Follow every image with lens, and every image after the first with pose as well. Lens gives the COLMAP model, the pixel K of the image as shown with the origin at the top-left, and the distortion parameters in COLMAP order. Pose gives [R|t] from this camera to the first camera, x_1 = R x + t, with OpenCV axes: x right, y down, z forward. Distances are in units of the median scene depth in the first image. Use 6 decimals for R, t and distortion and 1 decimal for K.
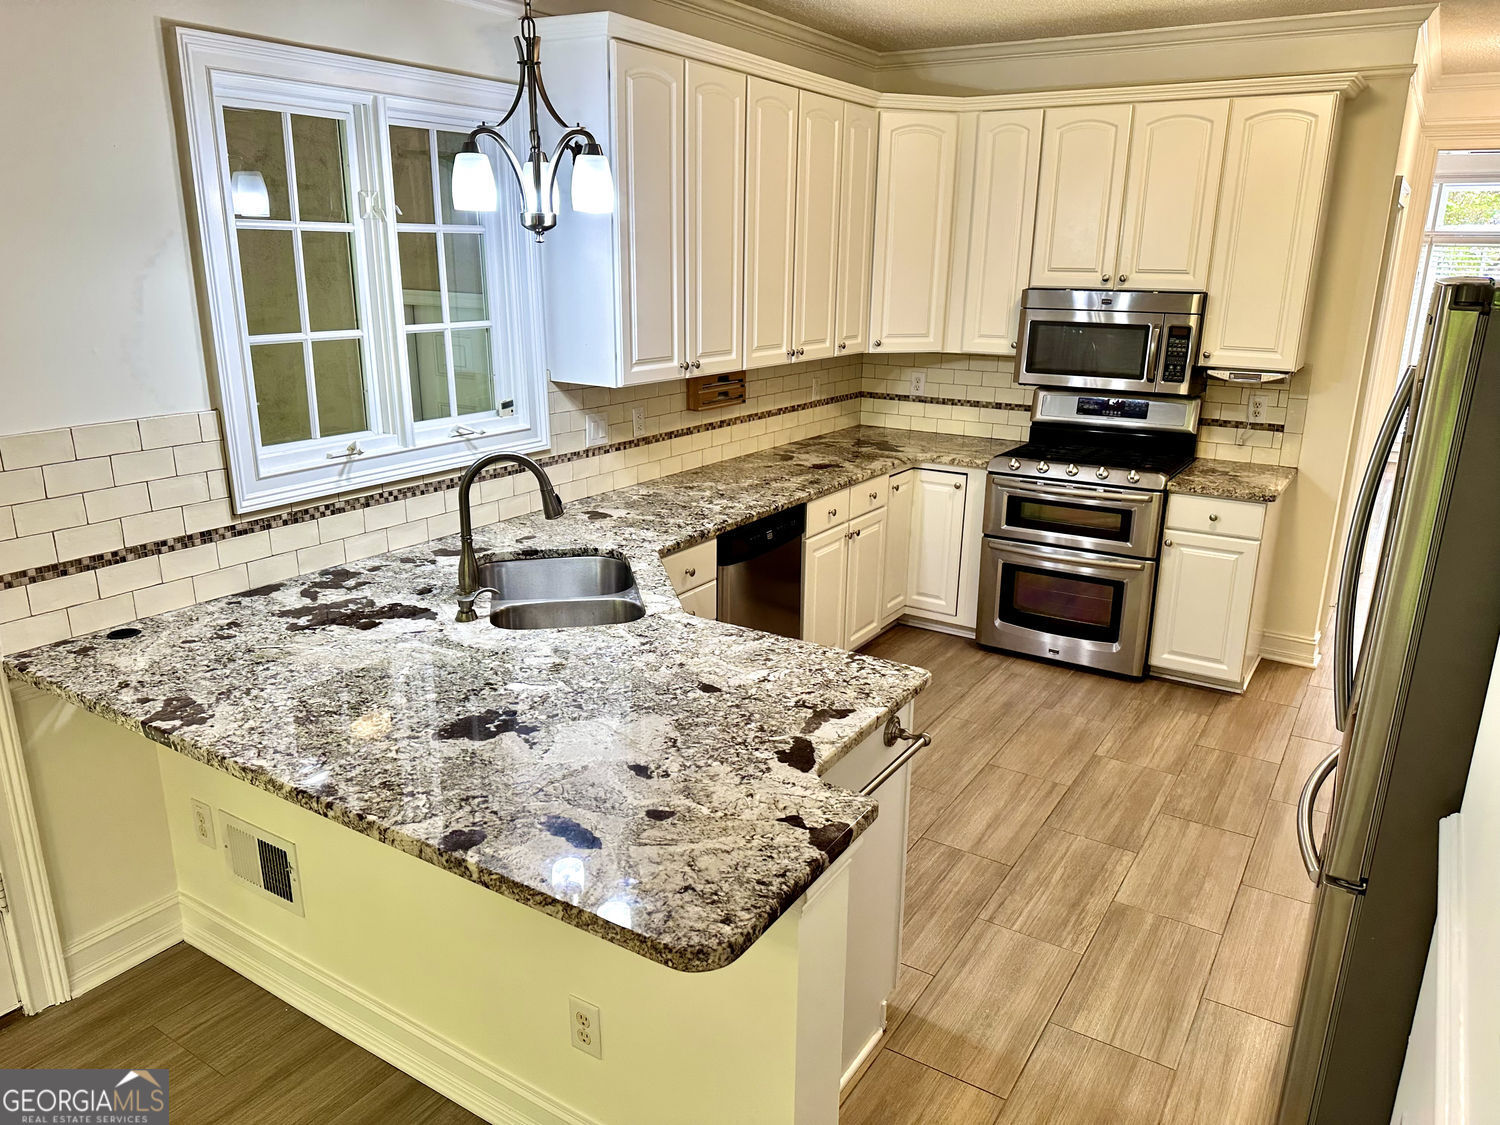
lens RADIAL K [[1042.3, 0, 750.0], [0, 1042.3, 562.5], [0, 0, 1]] dist [0.133243, -0.188233]
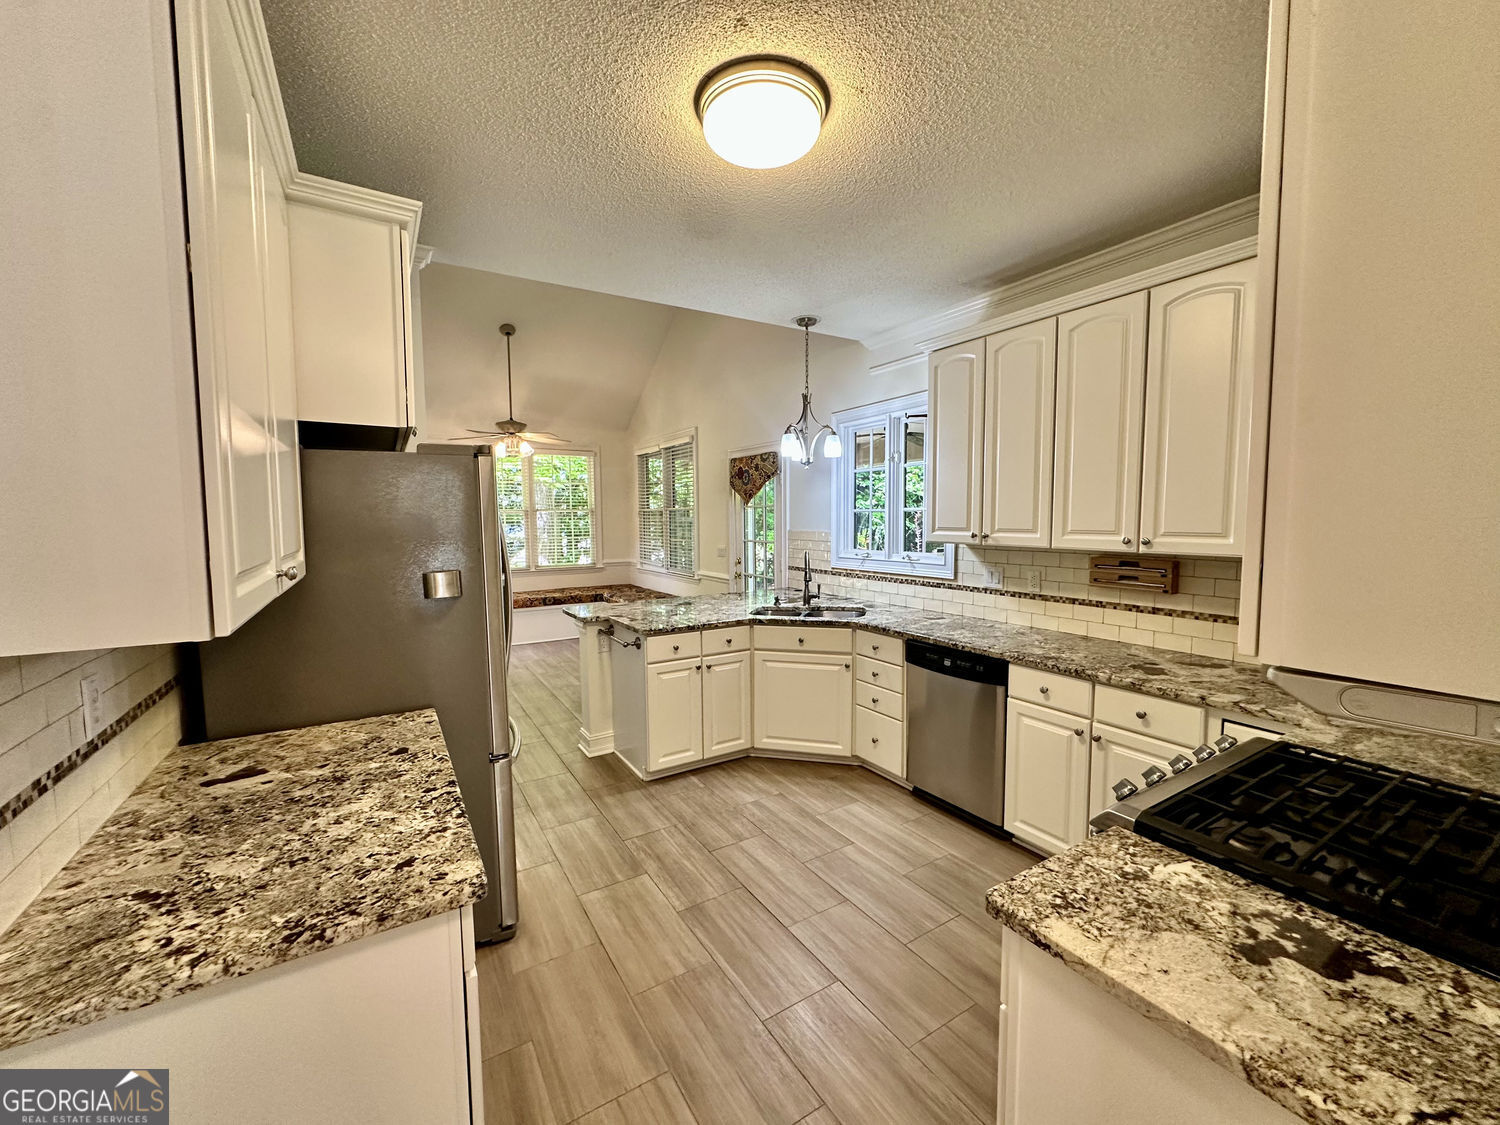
lens RADIAL K [[605.8, 0, 750.0], [0, 605.8, 562.5], [0, 0, 1]] dist [0.000156, 0.000005]
pose [[-0.432687, 0.057688, -0.899697, 0.773435], [-0.256261, 0.948916, 0.184087, -0.213169], [0.864357, 0.310209, -0.395800, 1.013339]]
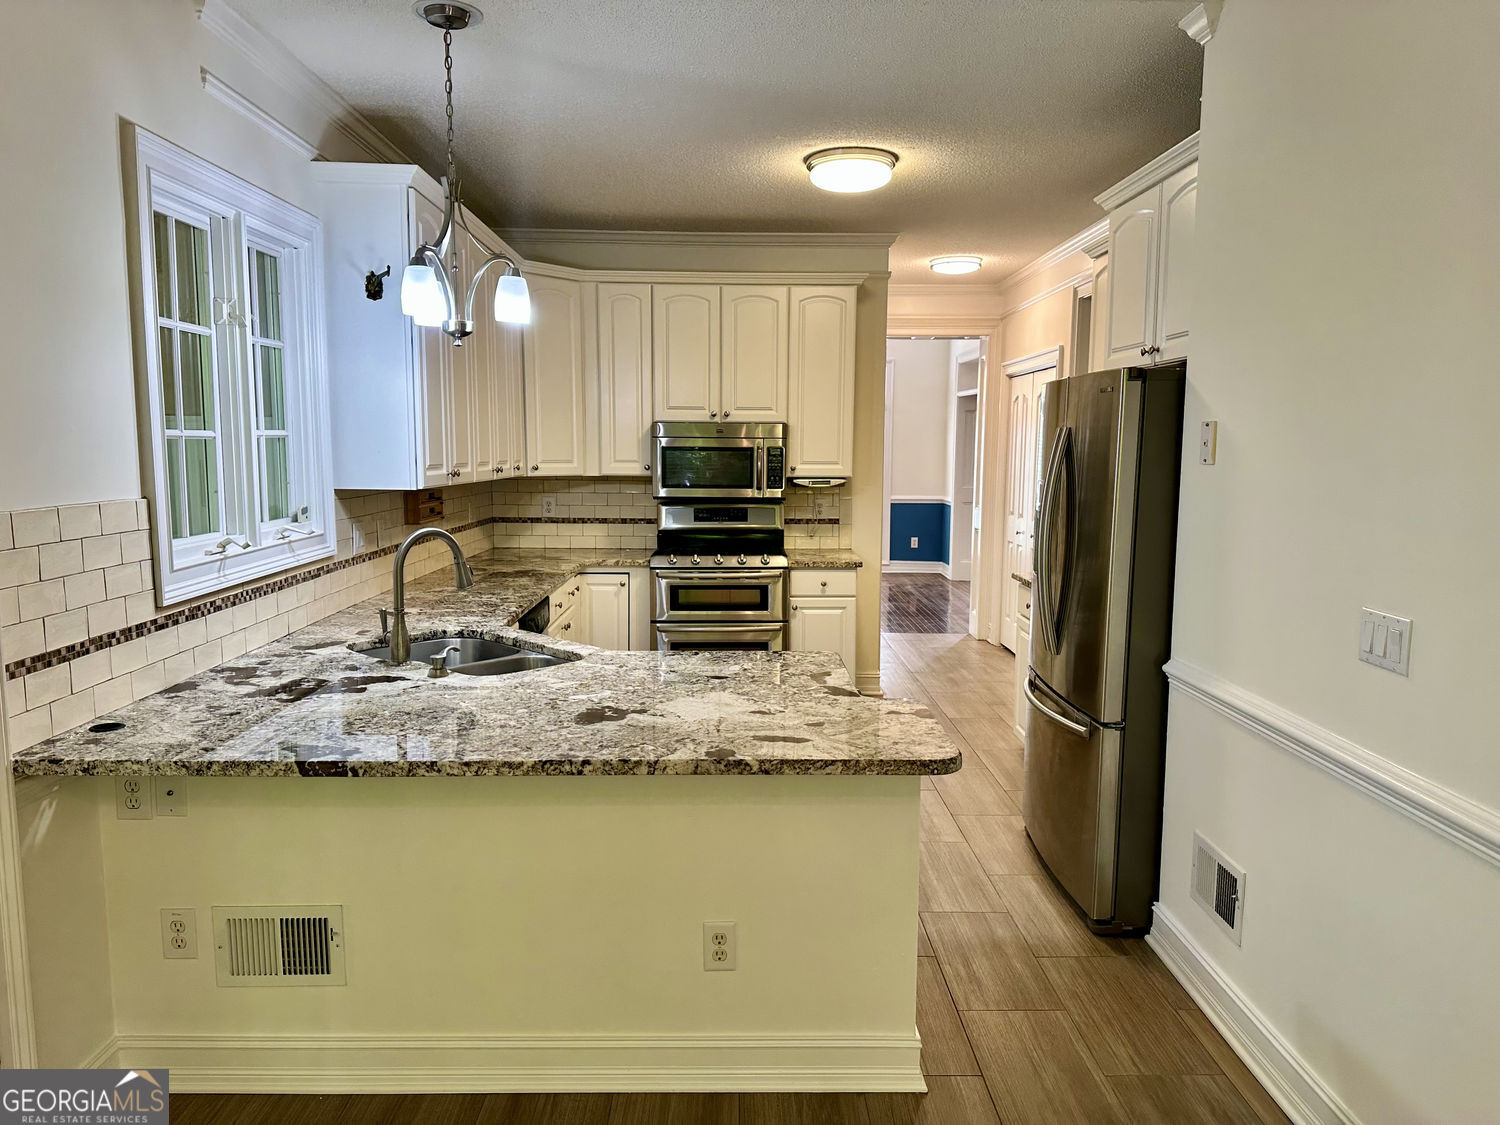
lens RADIAL K [[1042.3, 0, 750.0], [0, 1042.3, 562.5], [0, 0, 1]] dist [0.133243, -0.188233]
pose [[0.838322, -0.070948, 0.540540, -0.383595], [0.159051, 0.980191, -0.118017, 0.078443], [-0.521459, 0.184910, 0.833000, -0.057560]]
